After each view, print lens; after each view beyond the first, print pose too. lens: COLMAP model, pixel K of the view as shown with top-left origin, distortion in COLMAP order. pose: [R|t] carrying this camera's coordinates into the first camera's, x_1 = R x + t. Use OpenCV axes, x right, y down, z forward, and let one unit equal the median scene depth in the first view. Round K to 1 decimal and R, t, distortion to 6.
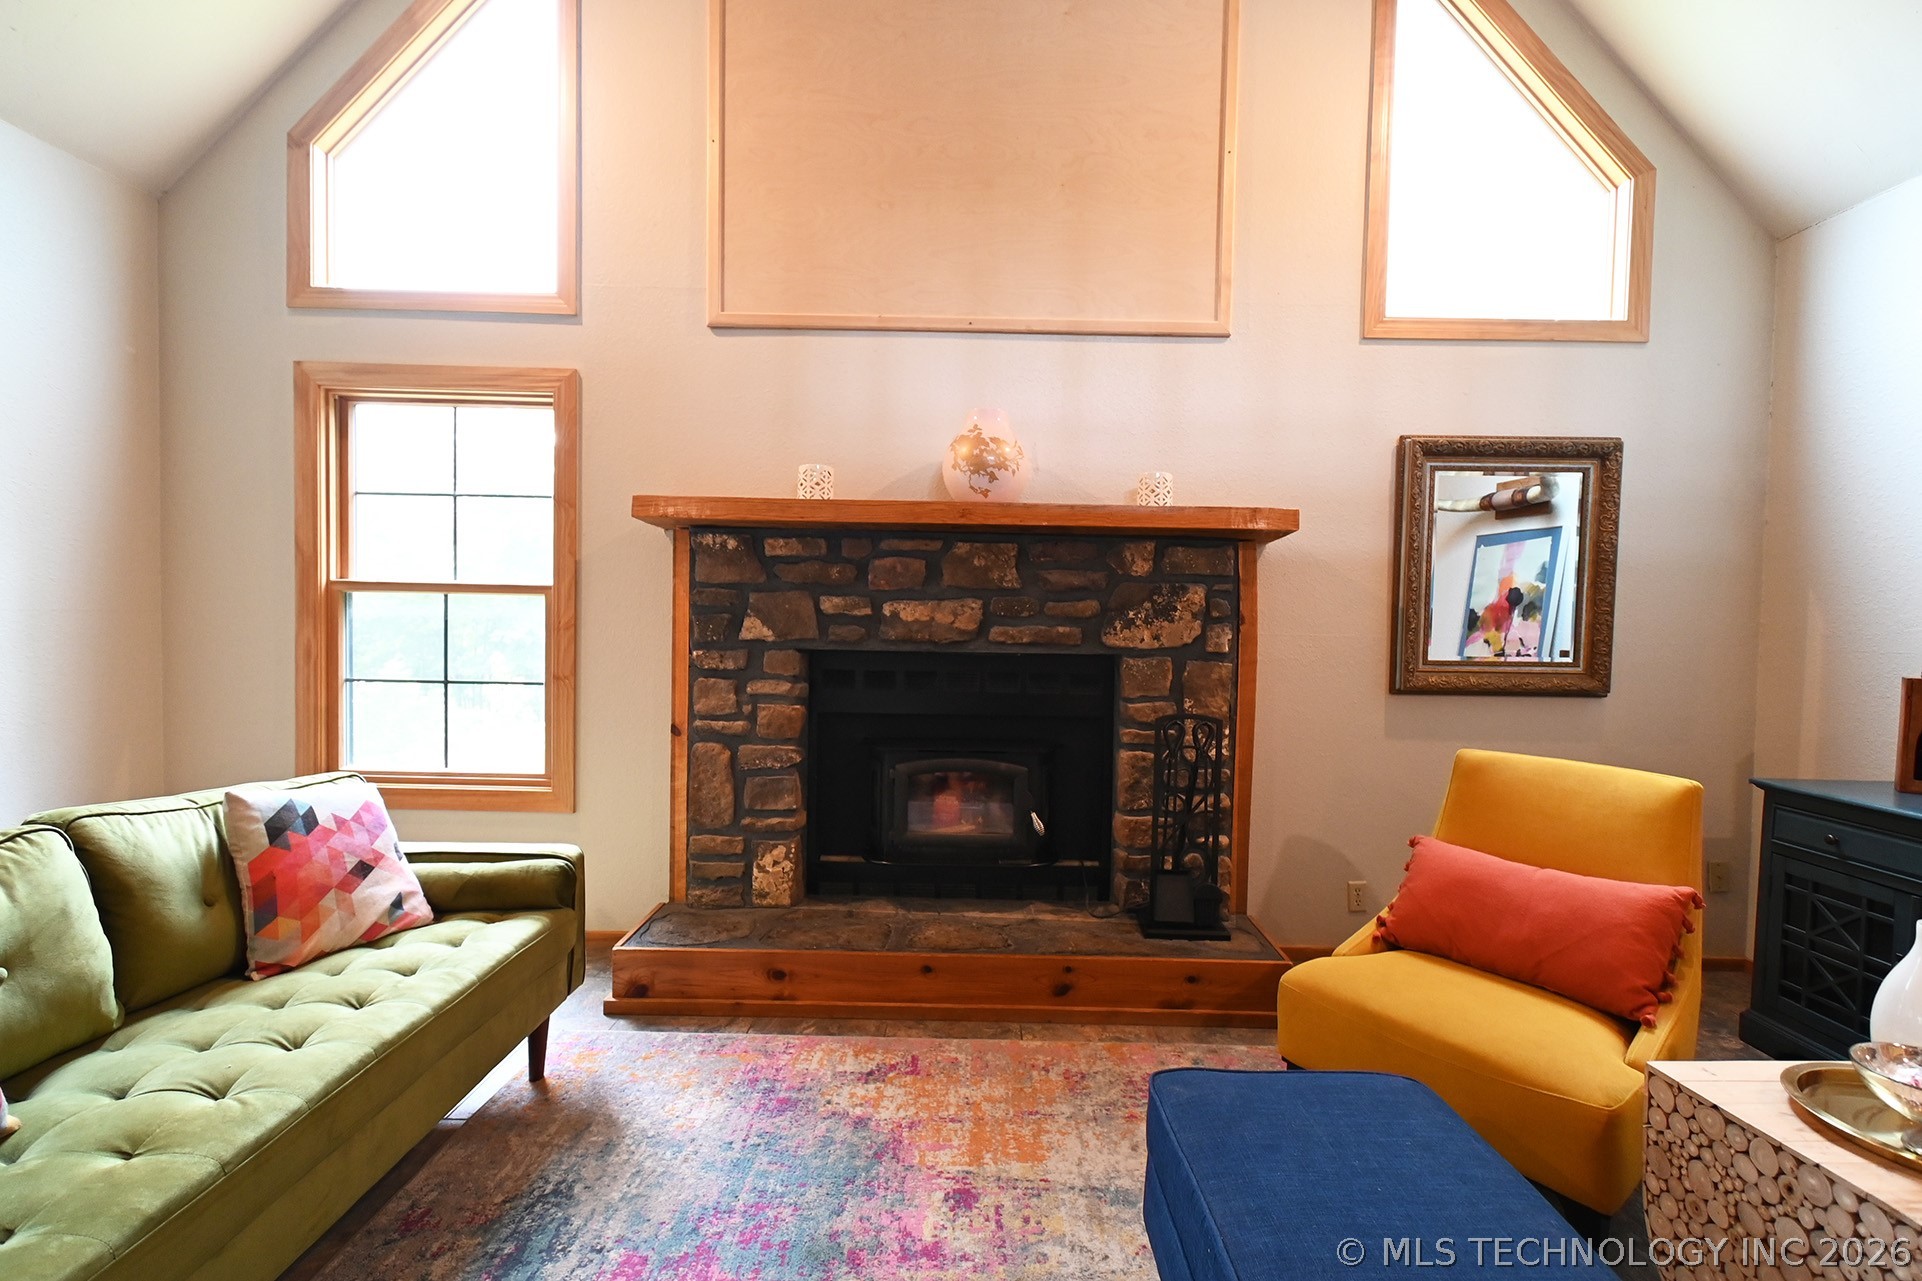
lens RADIAL K [[857.2, 0, 975.7], [0, 857.2, 641.7], [0, 0, 1]] dist [0.010899, -0.005272]
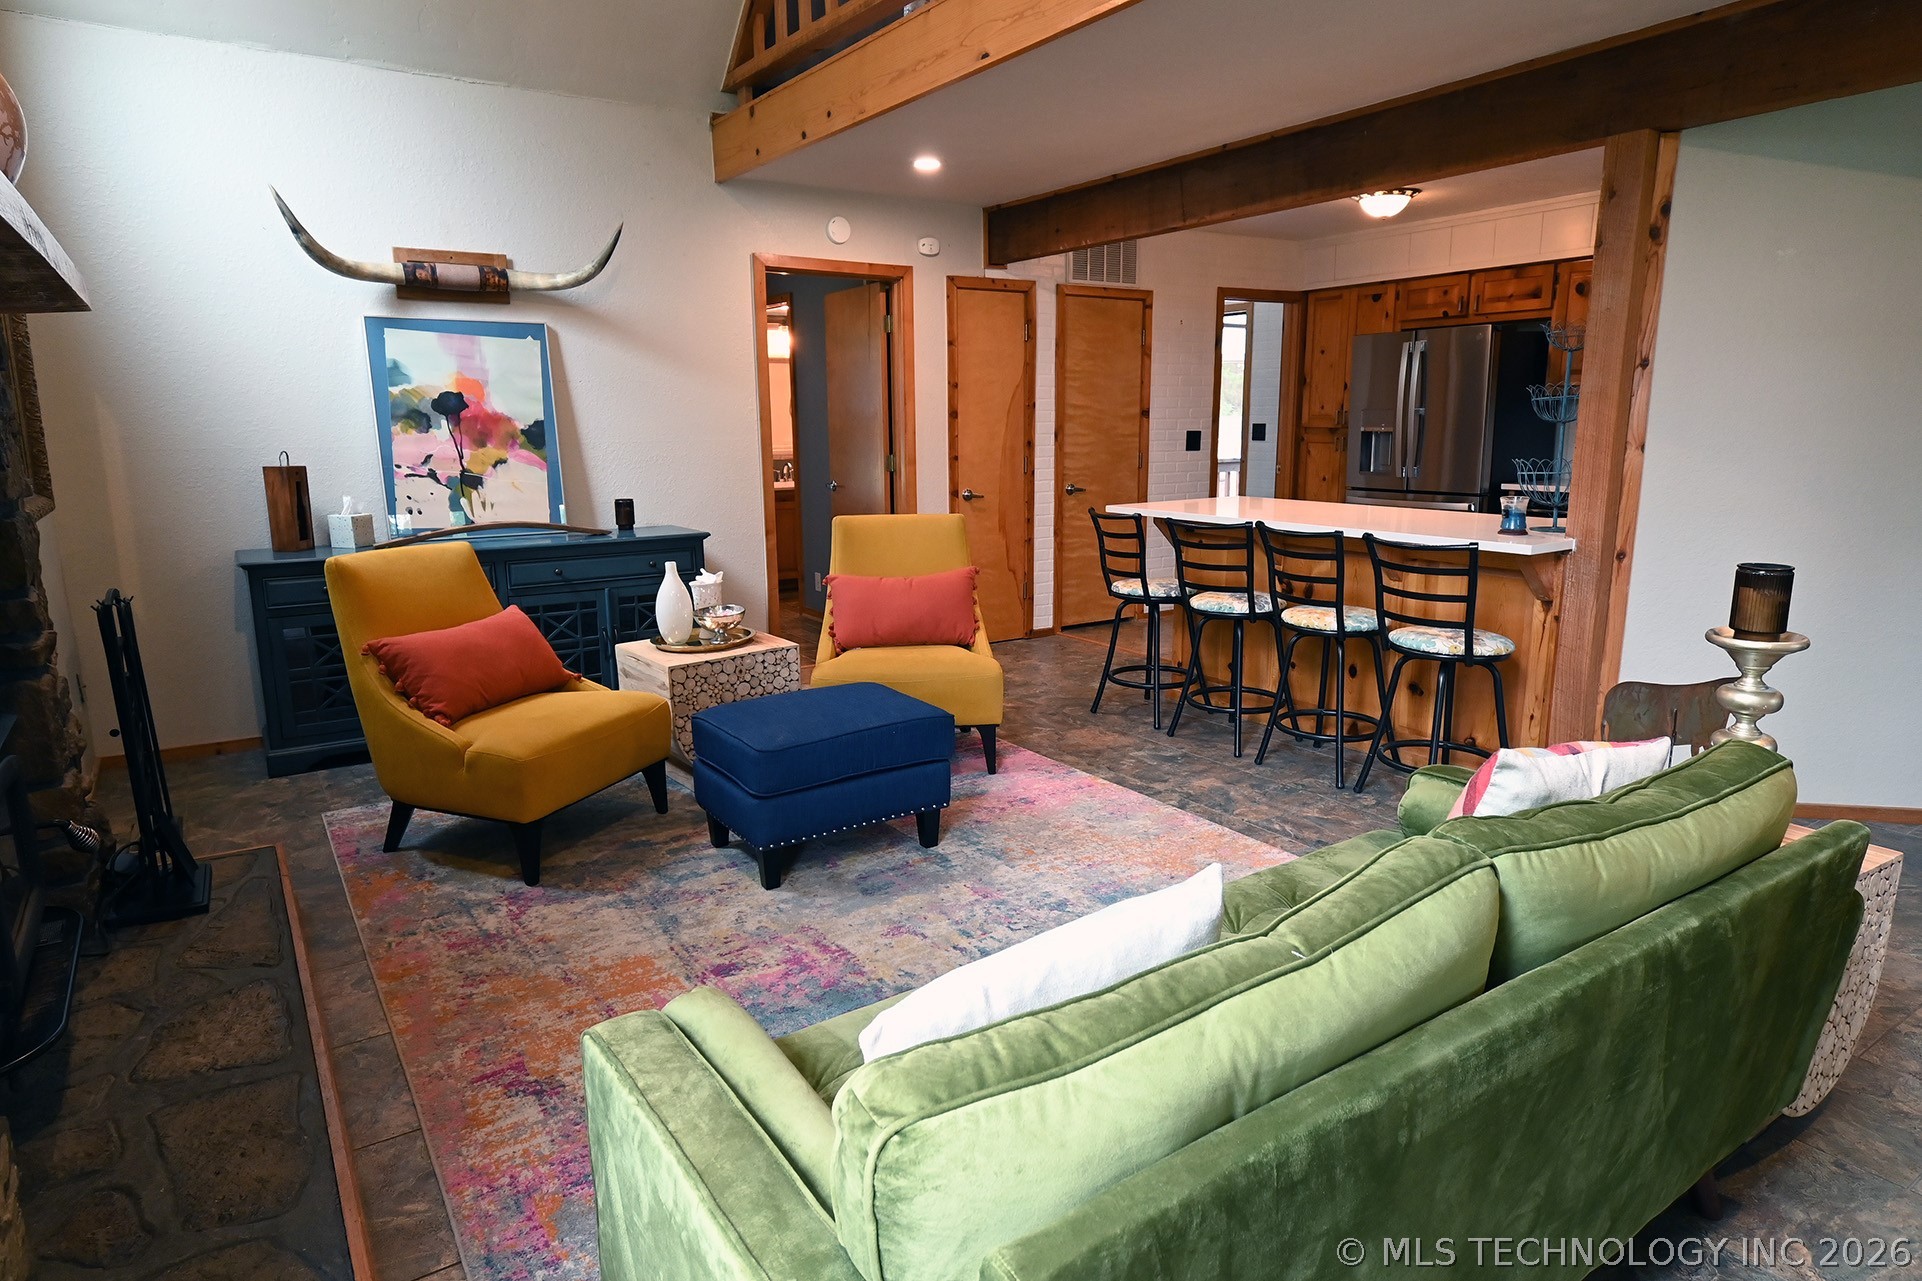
lens RADIAL K [[1093.5, 0, 963.6], [0, 1093.5, 641.6], [0, 0, 1]] dist [0.001238, 0.000290]
pose [[-0.549831, -0.185893, 0.814328, -0.774229], [0.019867, 0.971734, 0.235240, -0.059794], [-0.835039, 0.145521, -0.530597, 0.875475]]
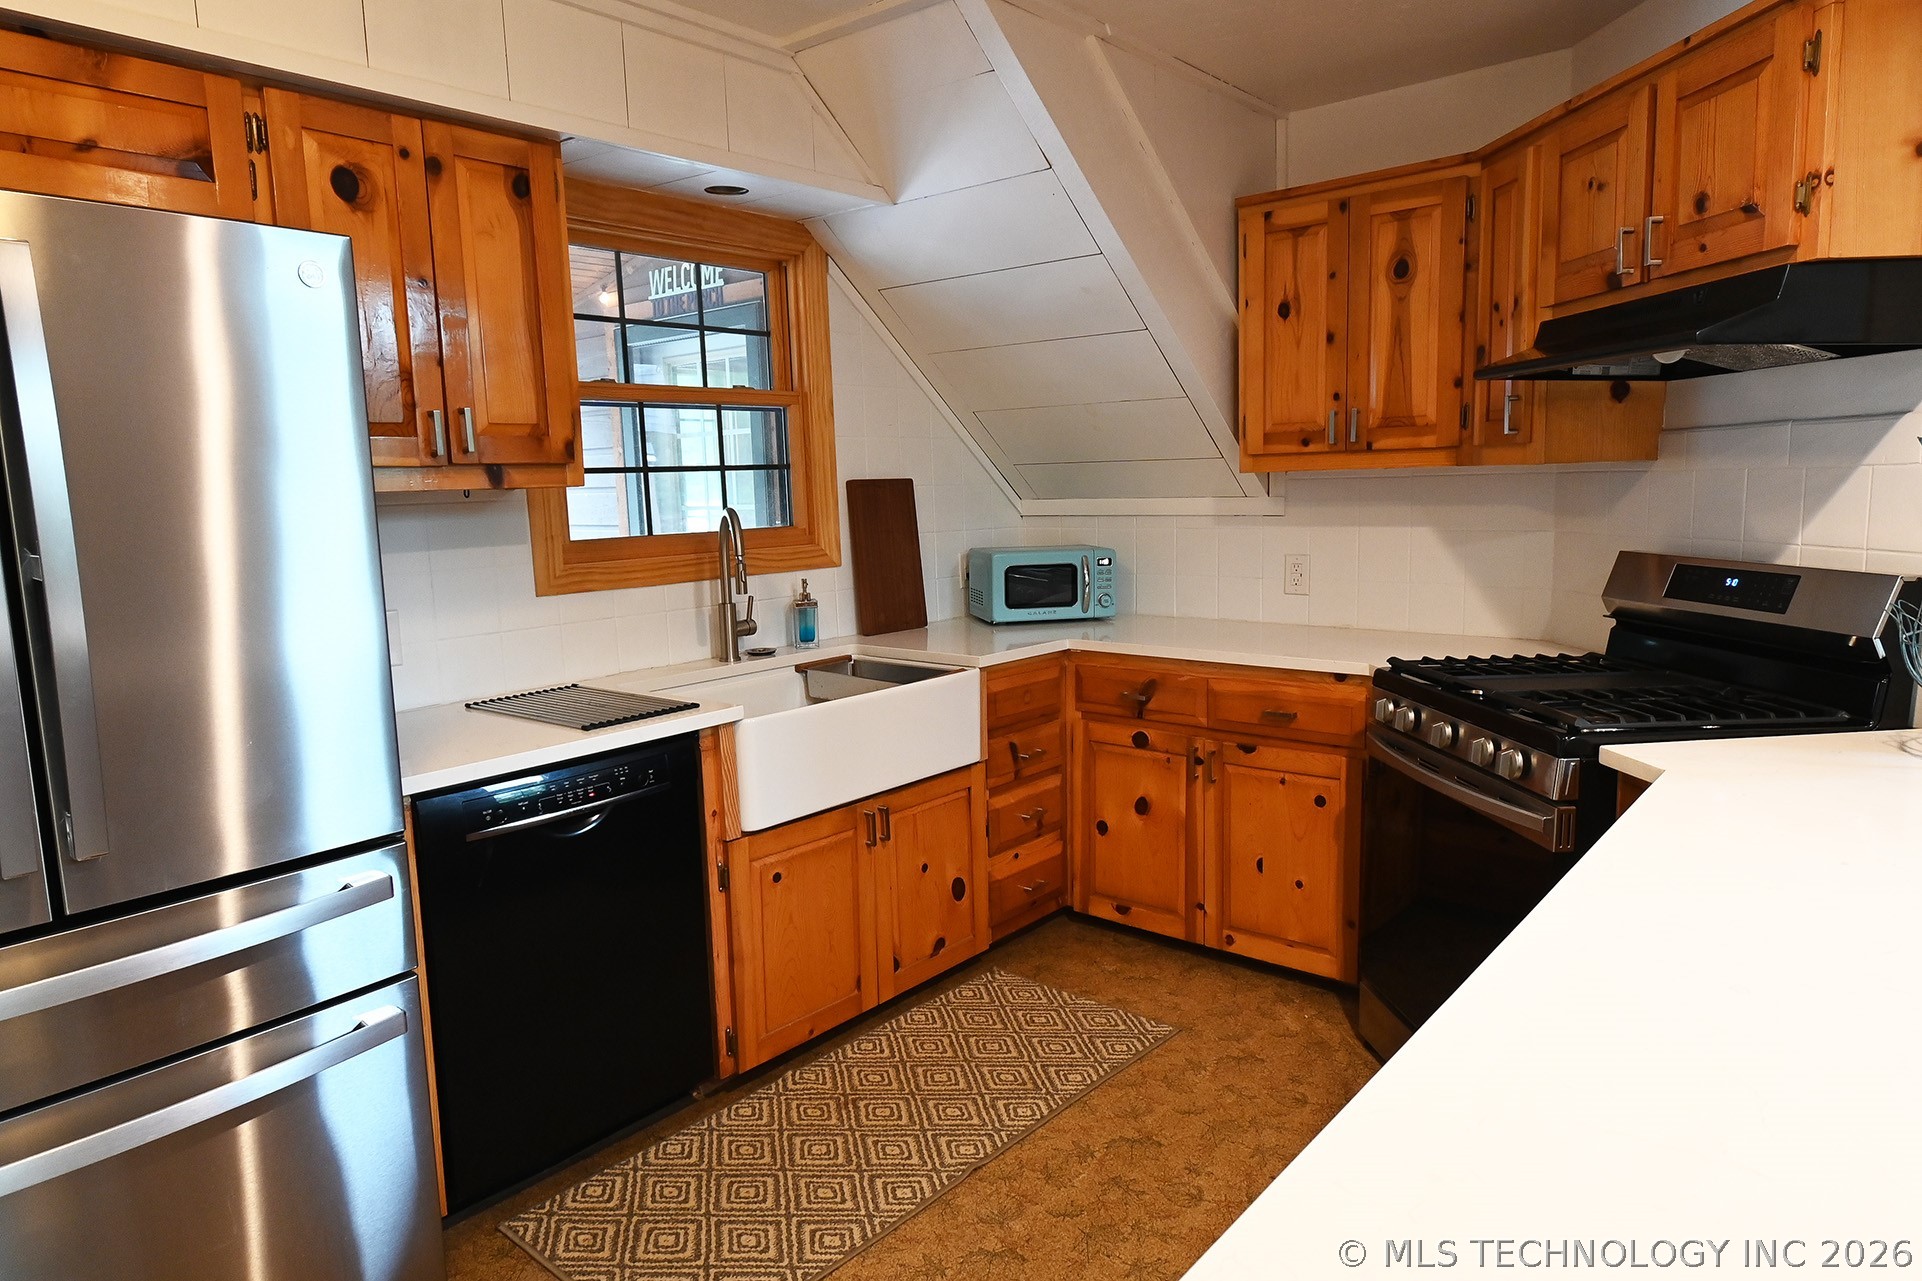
lens RADIAL K [[1191.2, 0, 970.7], [0, 1191.2, 640.0], [0, 0, 1]] dist [0.002570, -0.000806]
pose [[-0.658374, 0.094861, -0.746689, 0.692711], [-0.005673, 0.991373, 0.130949, -0.011214], [0.752670, 0.090450, -0.652156, -0.427852]]
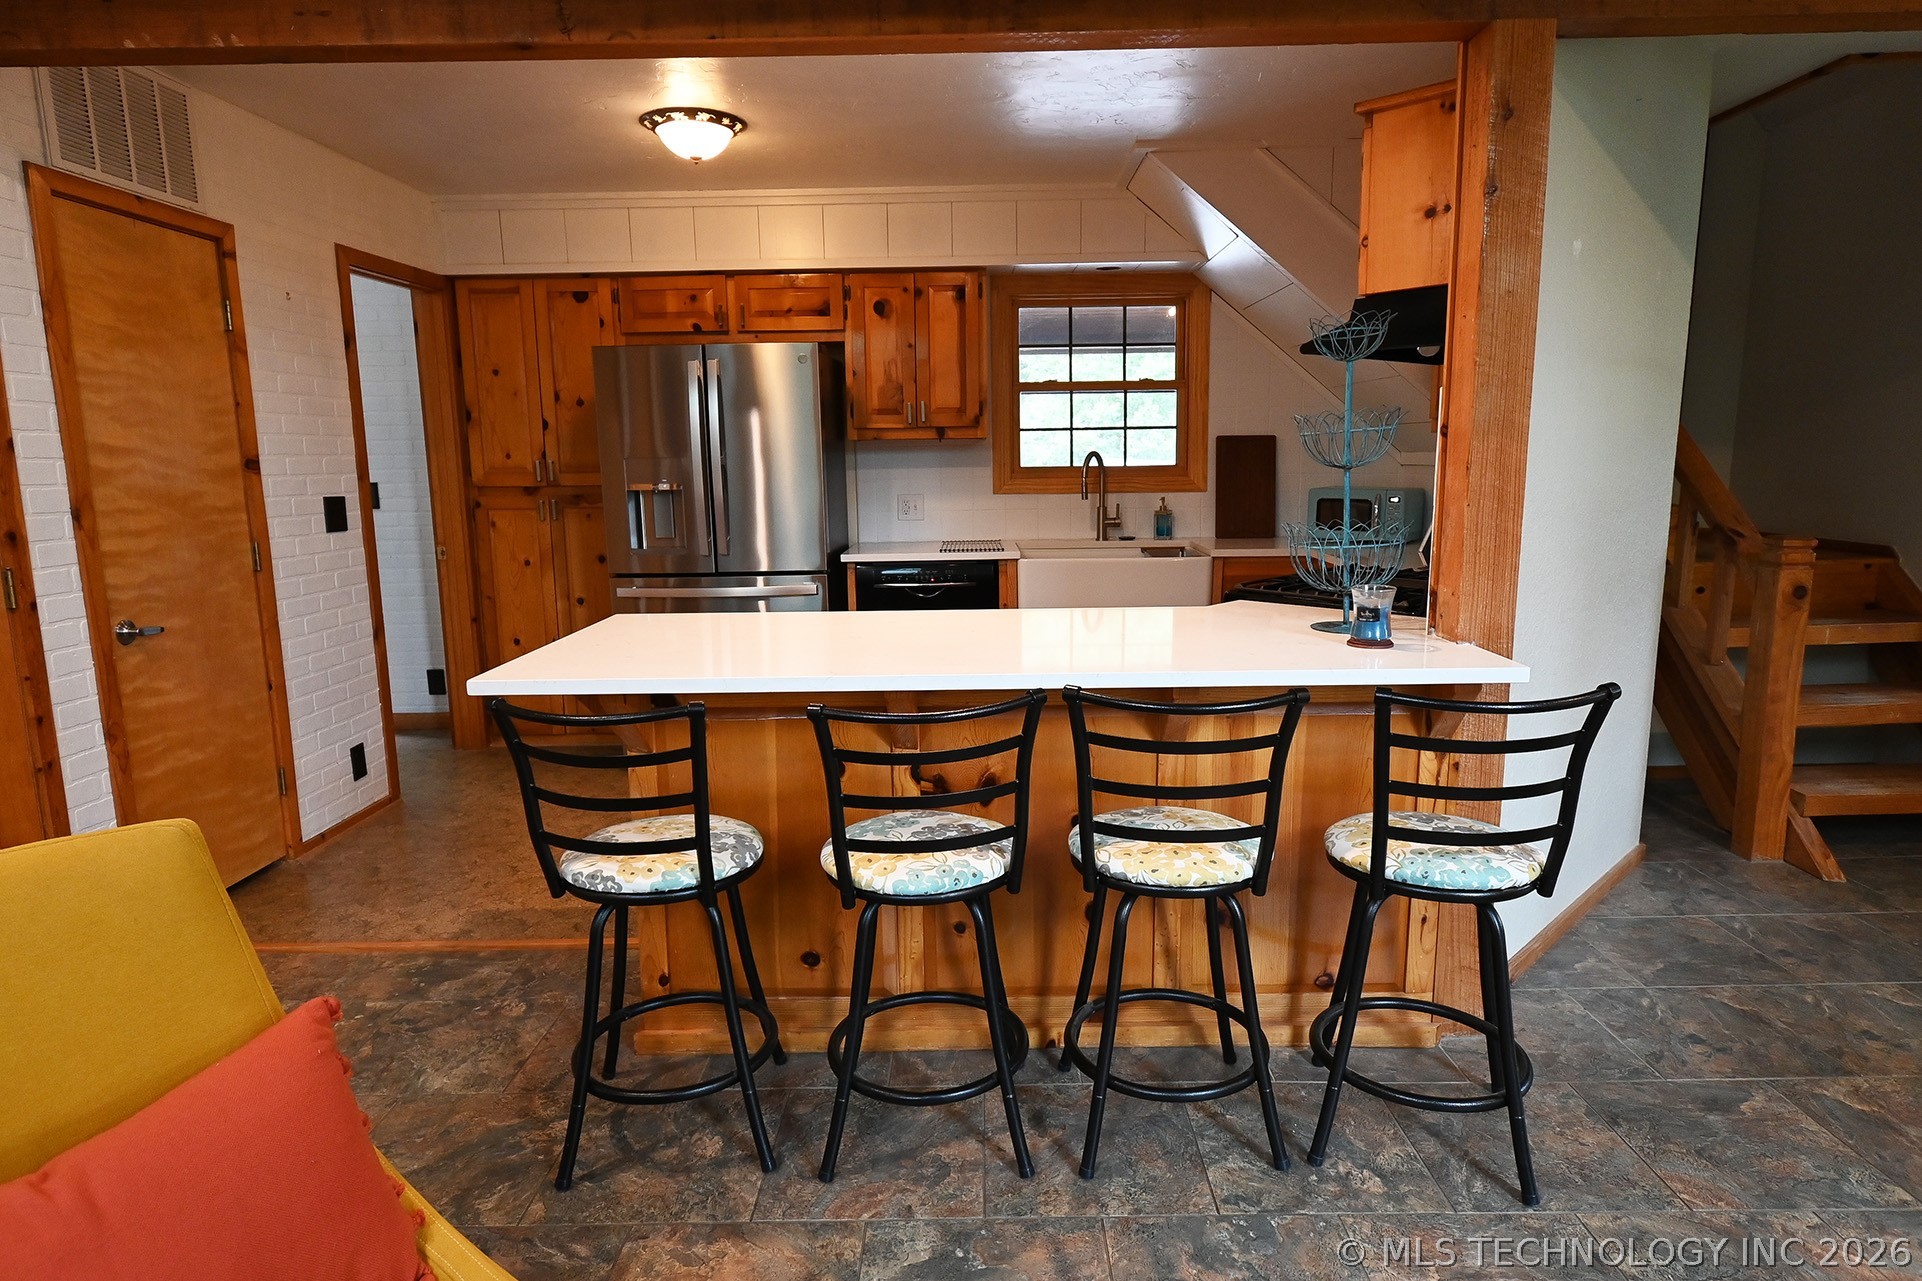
lens RADIAL K [[1093.5, 0, 987.4], [0, 1093.5, 642.9], [0, 0, 1]] dist [0.001238, 0.000290]
pose [[-0.999875, -0.010187, 0.012076, 0.180536], [-0.007657, 0.981048, 0.193615, -0.023647], [-0.013820, 0.193498, -0.981003, 0.440722]]
